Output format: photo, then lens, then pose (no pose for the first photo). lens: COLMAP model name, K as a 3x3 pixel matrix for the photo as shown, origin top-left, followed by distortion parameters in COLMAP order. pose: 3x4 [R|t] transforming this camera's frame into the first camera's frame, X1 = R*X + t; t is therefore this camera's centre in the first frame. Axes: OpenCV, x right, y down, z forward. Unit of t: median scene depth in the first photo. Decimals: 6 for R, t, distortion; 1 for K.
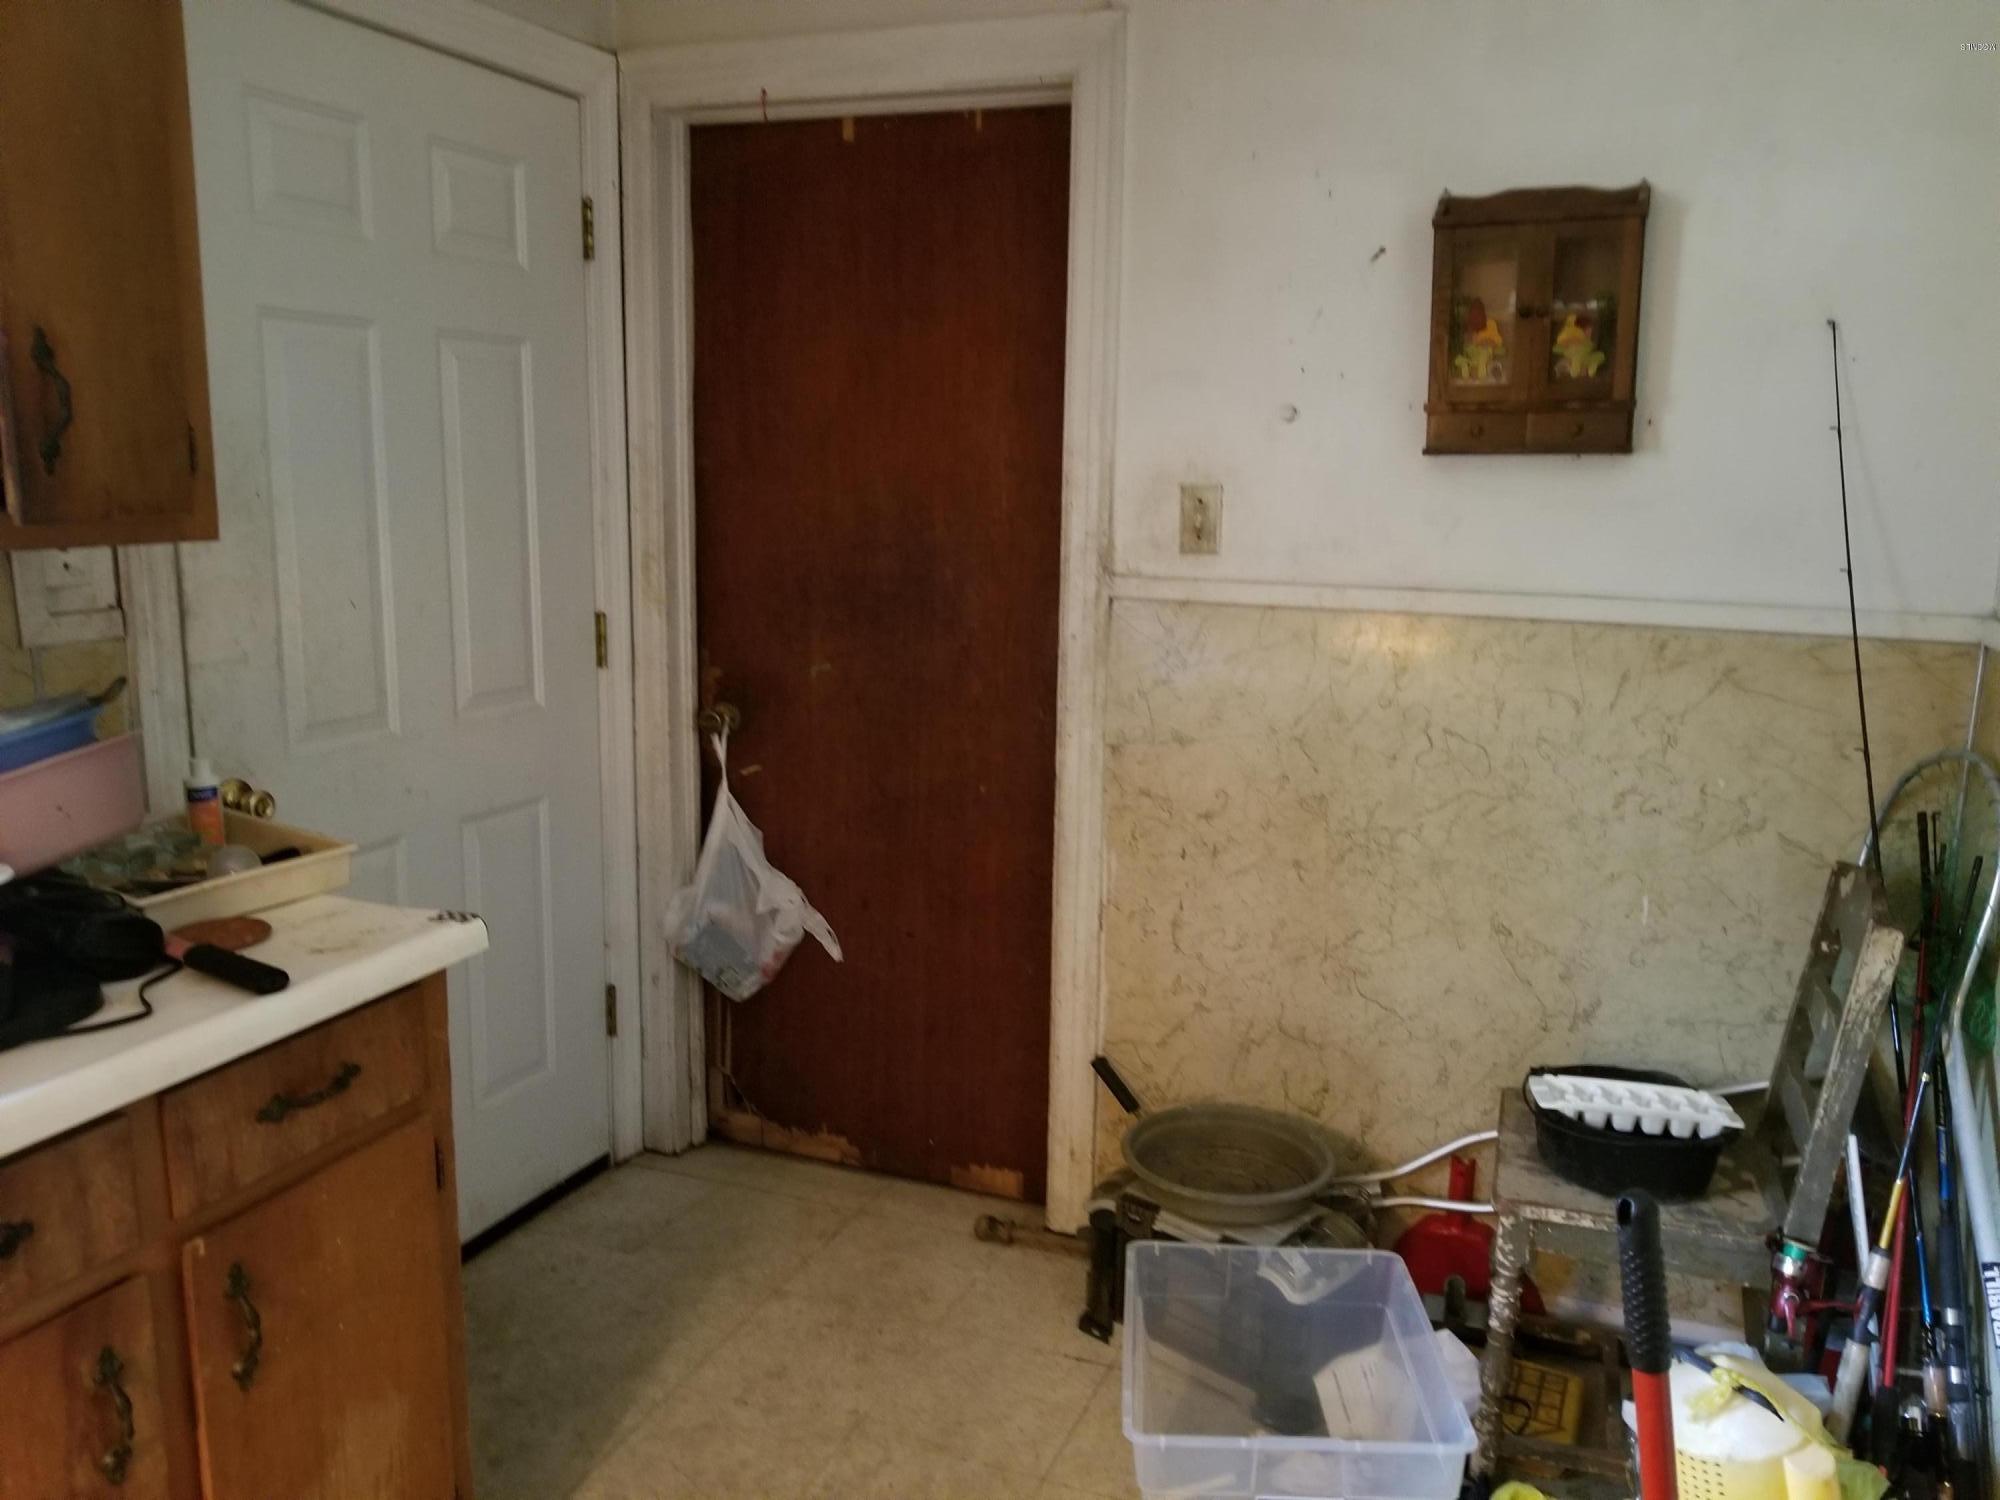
lens RADIAL K [[1559.4, 0, 1023.5], [0, 1559.4, 748.2], [0, 0, 1]] dist [0.083171, -0.128949]
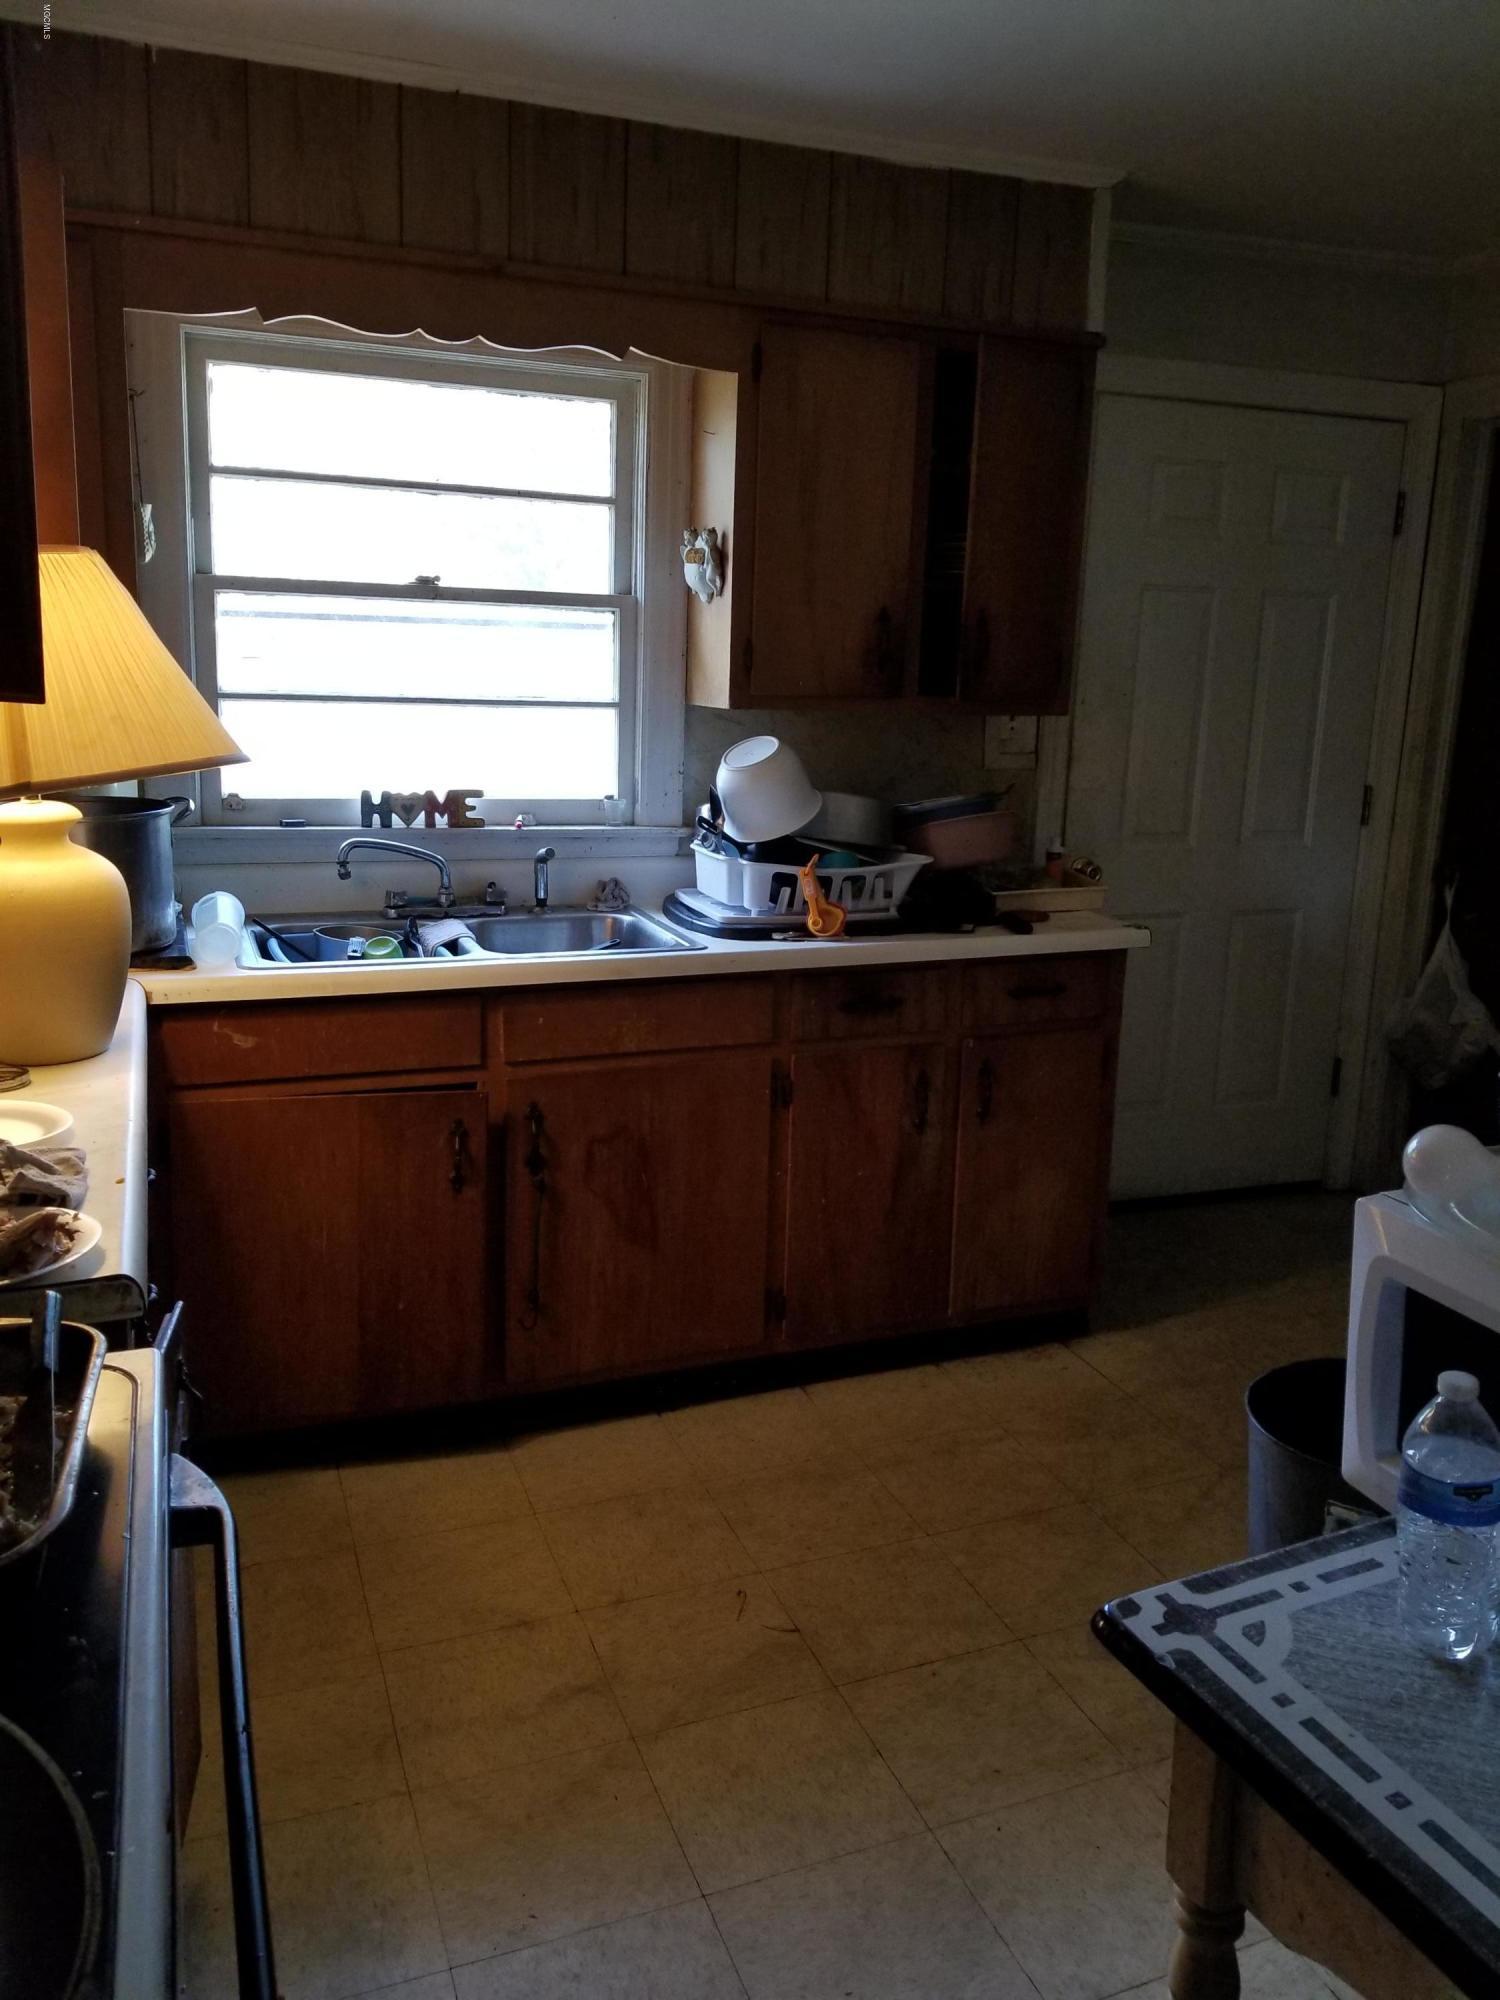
lens RADIAL K [[1559.4, 0, 755.7], [0, 1559.4, 966.7], [0, 0, 1]] dist [0.083171, -0.128949]
pose [[0.658683, 0.143960, -0.738520, 0.513553], [-0.151087, 0.986840, 0.057611, 0.086971], [0.737095, 0.073634, 0.671766, -0.391998]]
